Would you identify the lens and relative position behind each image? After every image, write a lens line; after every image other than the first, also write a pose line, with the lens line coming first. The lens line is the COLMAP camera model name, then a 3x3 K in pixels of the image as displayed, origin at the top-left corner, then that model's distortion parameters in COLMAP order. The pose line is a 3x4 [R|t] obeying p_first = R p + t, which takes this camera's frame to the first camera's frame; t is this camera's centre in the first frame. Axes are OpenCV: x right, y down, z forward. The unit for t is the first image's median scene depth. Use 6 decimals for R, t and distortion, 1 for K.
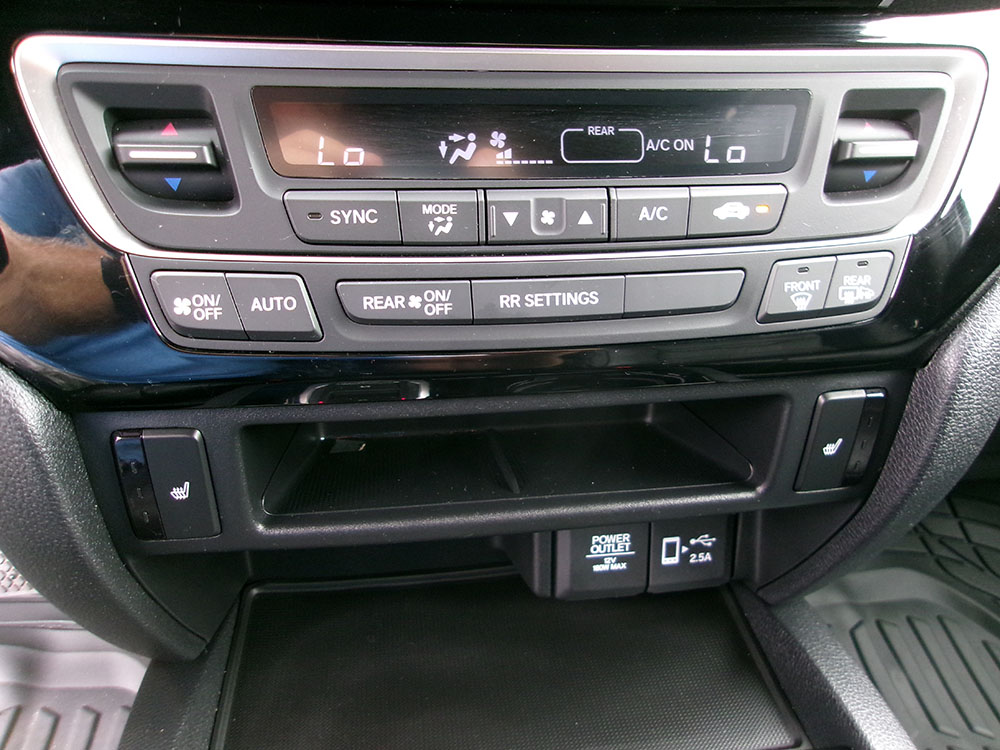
lens RADIAL K [[793.7, 0, 506.6], [0, 793.7, 376.5], [0, 0, 1]] dist [-0.063089, 0.081505]
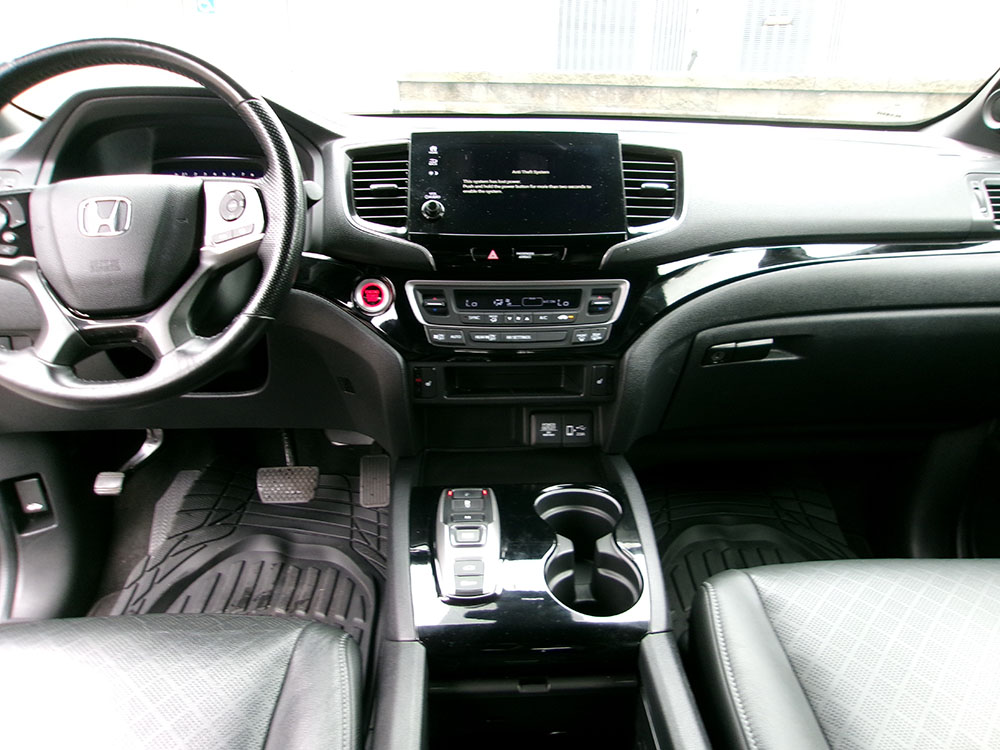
lens RADIAL K [[793.7, 0, 506.6], [0, 793.7, 376.5], [0, 0, 1]] dist [-0.063089, 0.081505]
pose [[0.995903, 0.014114, -0.089325, 0.354874], [-0.027116, 0.988904, -0.146063, 0.697666], [0.086272, 0.147887, 0.985234, -3.014713]]
